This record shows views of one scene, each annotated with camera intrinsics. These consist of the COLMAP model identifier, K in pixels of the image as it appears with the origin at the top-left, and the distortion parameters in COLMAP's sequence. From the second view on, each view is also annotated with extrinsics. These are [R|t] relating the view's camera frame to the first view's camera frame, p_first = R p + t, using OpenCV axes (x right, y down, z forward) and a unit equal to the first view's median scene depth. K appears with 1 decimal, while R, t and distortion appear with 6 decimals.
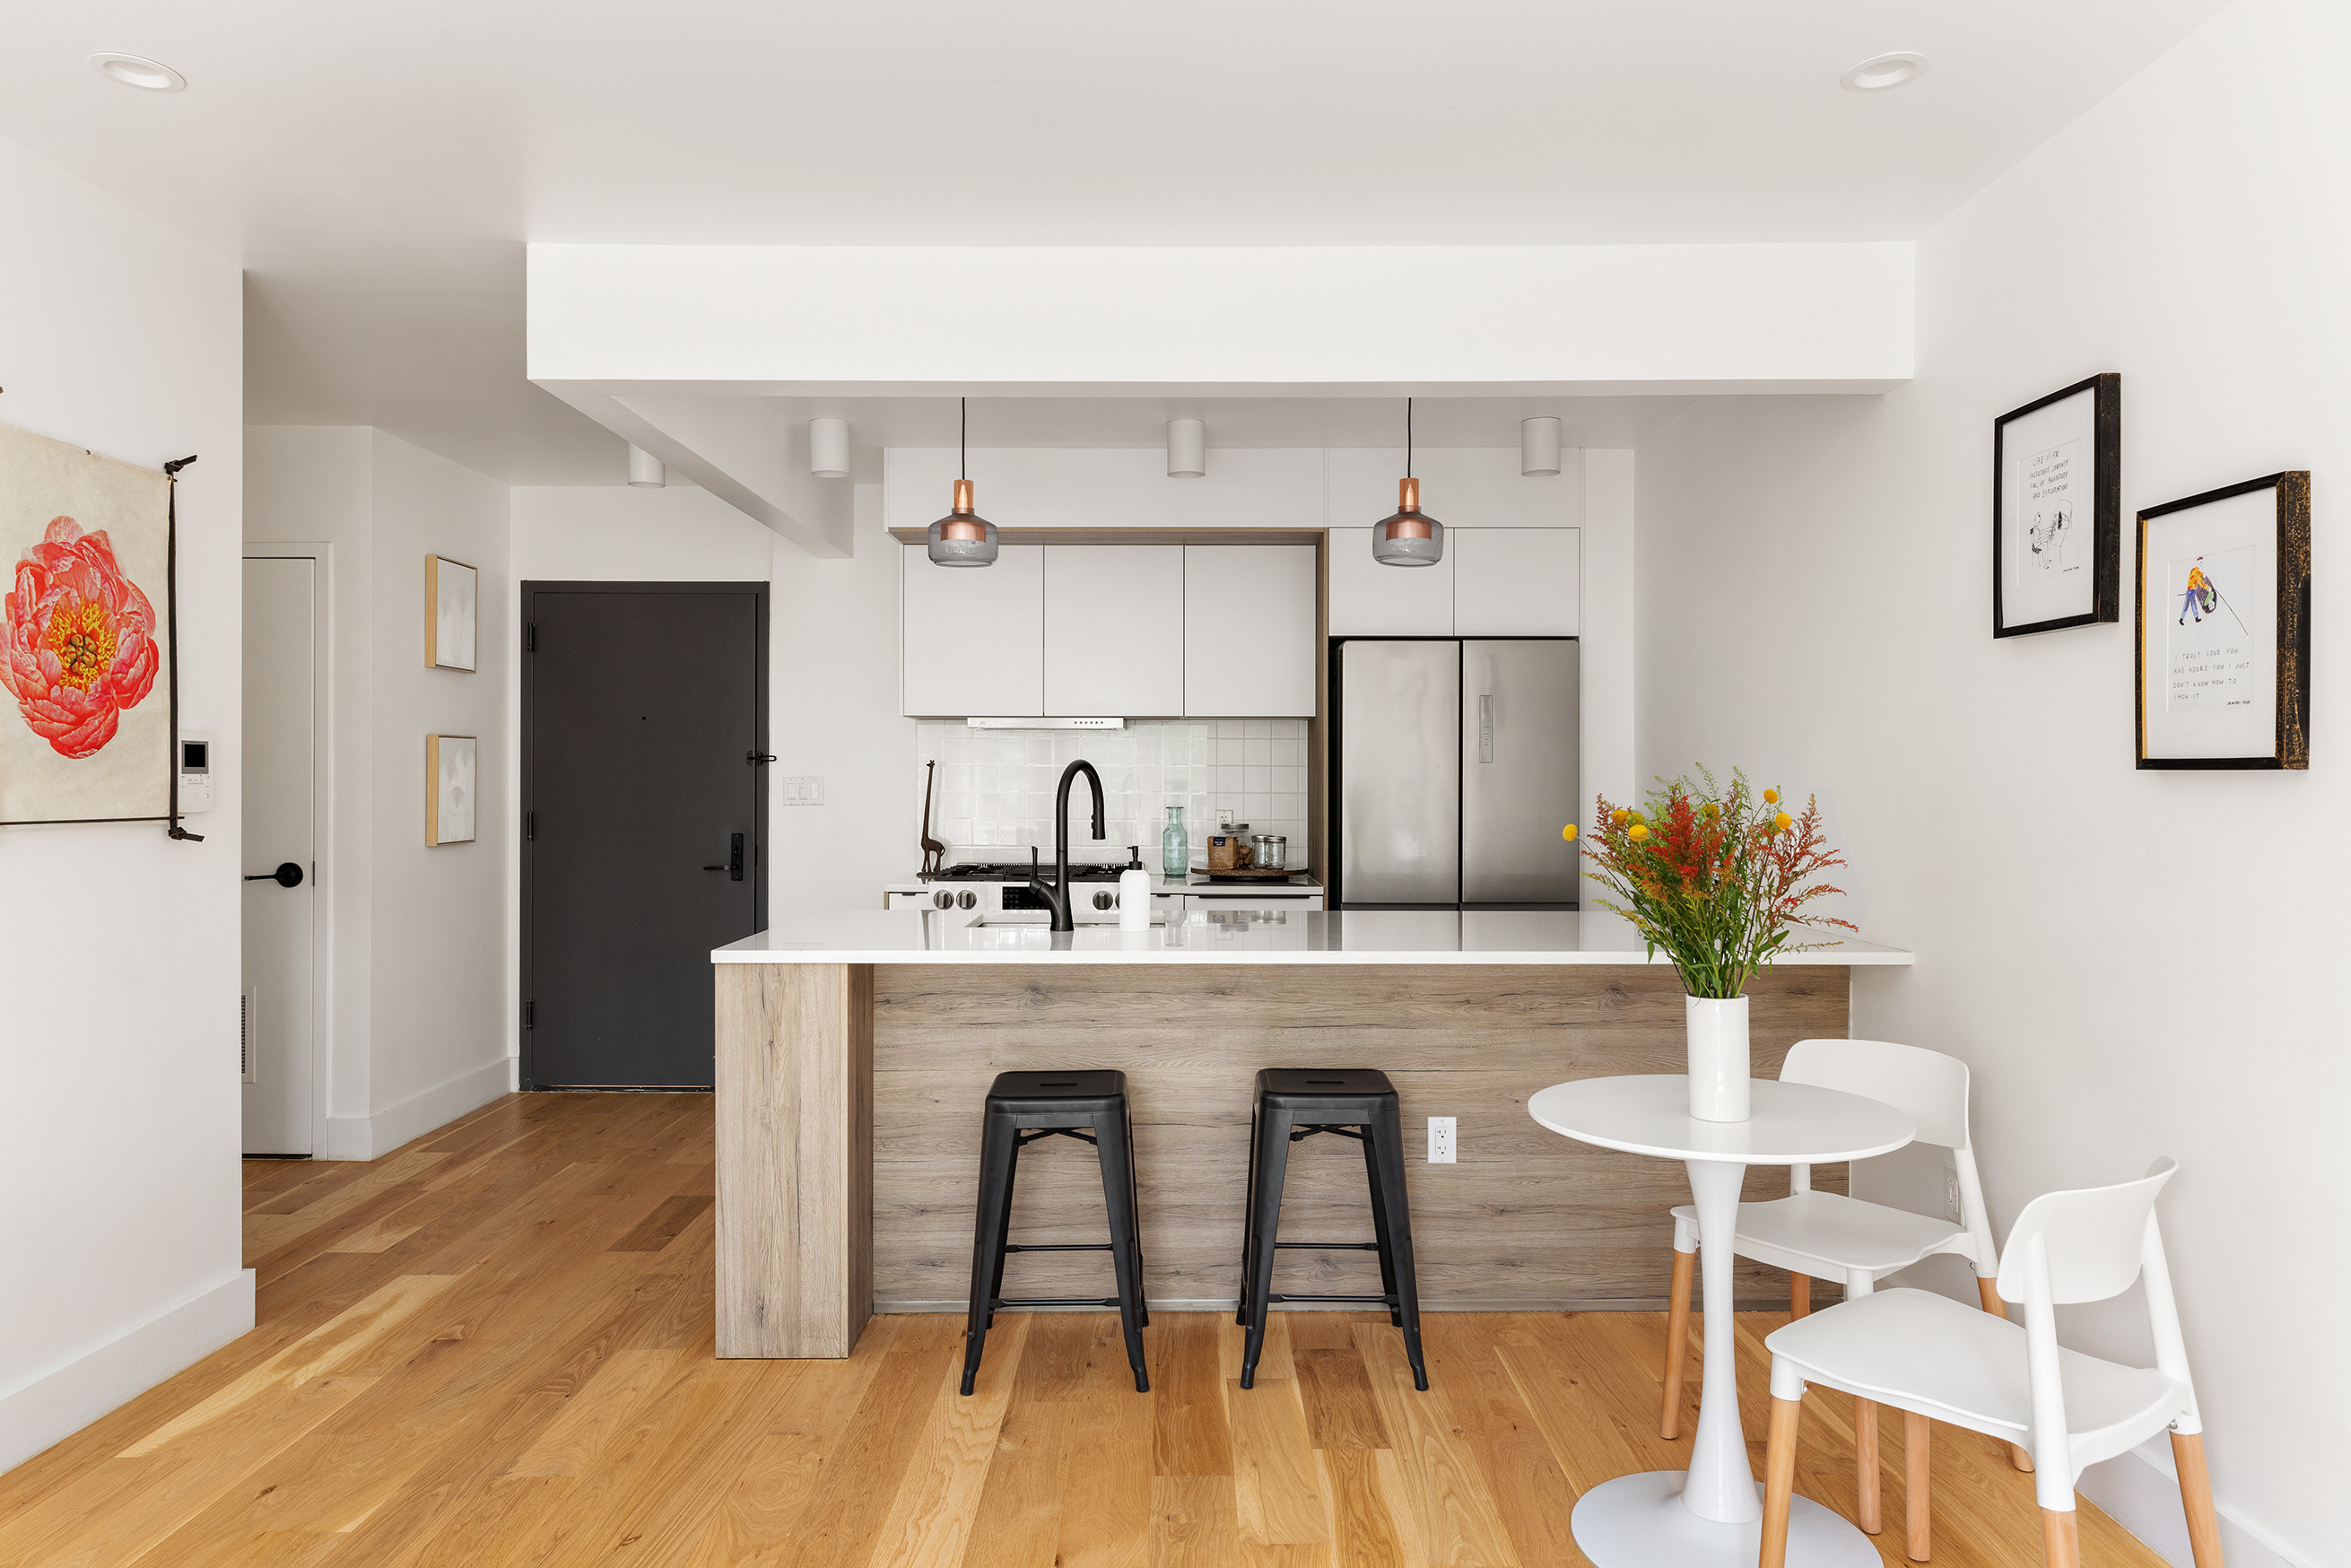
lens RADIAL K [[1444.2, 0, 1183.5], [0, 1444.2, 784.6], [0, 0, 1]] dist [0.002348, 0.000460]
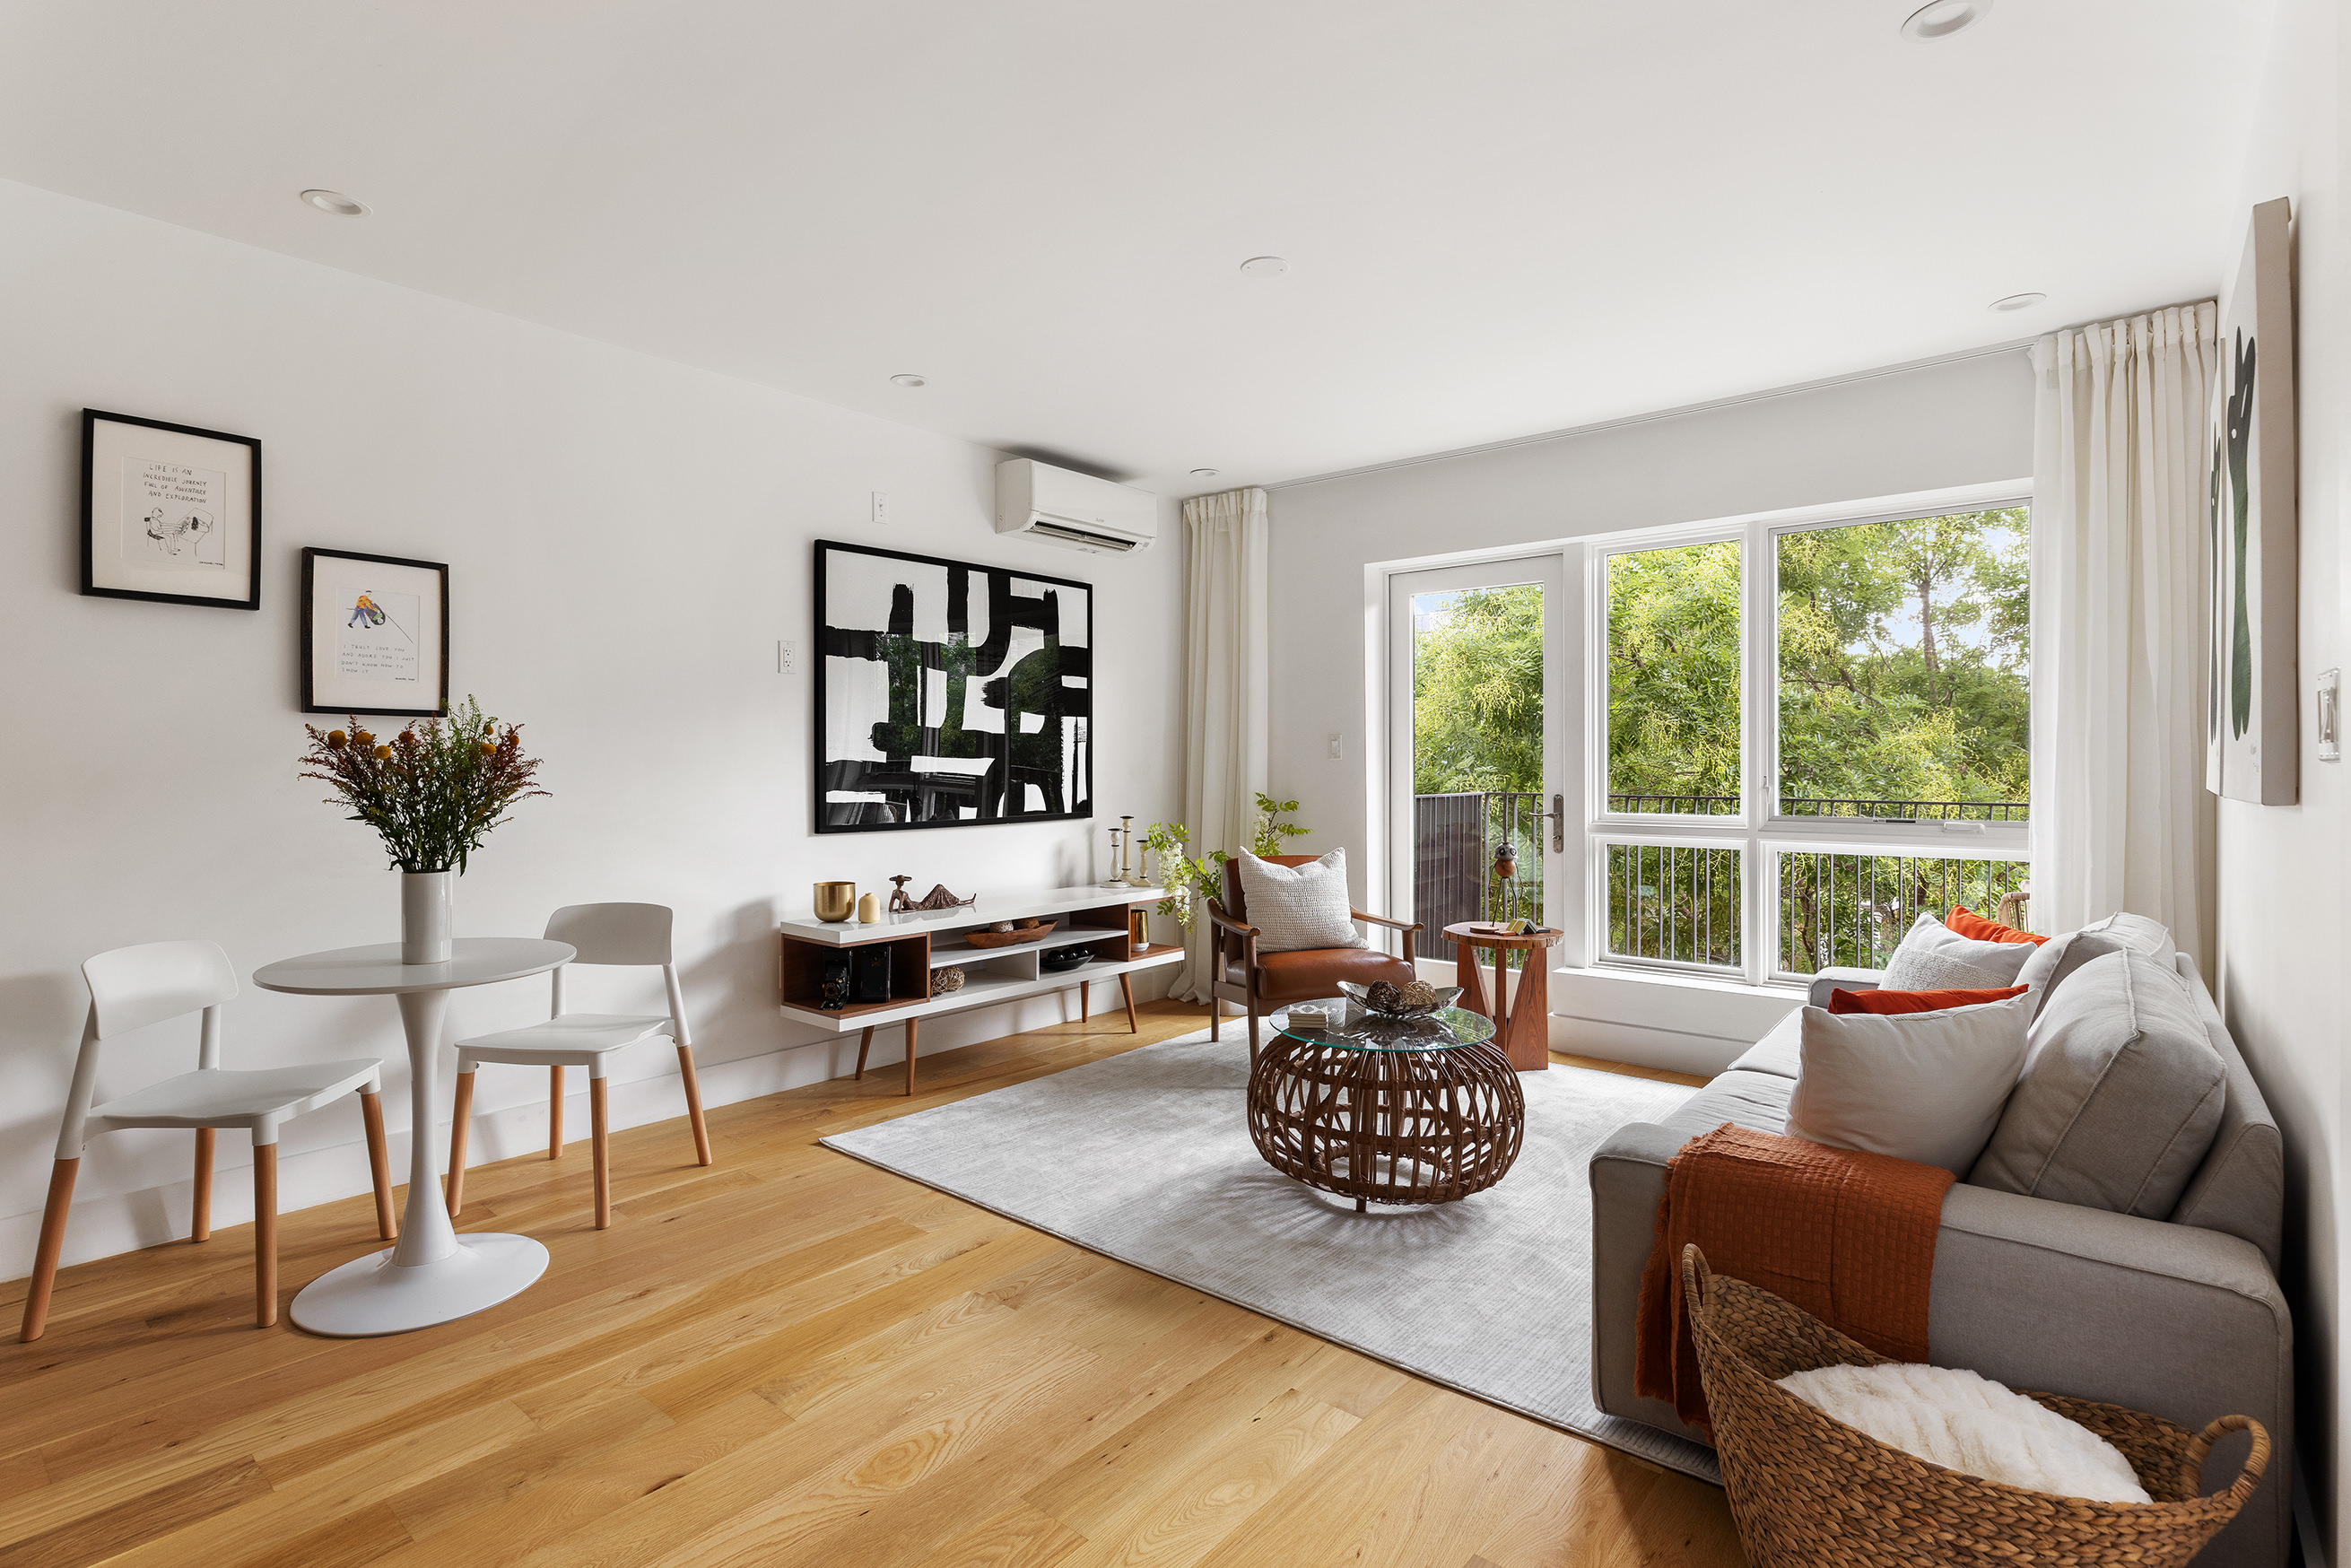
lens RADIAL K [[1133.4, 0, 1177.3], [0, 1133.4, 767.5], [0, 0, 1]] dist [-0.003443, -0.000372]
pose [[-0.762085, 0.001580, 0.647475, -0.780402], [0.004977, 0.999982, 0.003417, 0.045154], [-0.647458, 0.005827, -0.762079, 1.235111]]
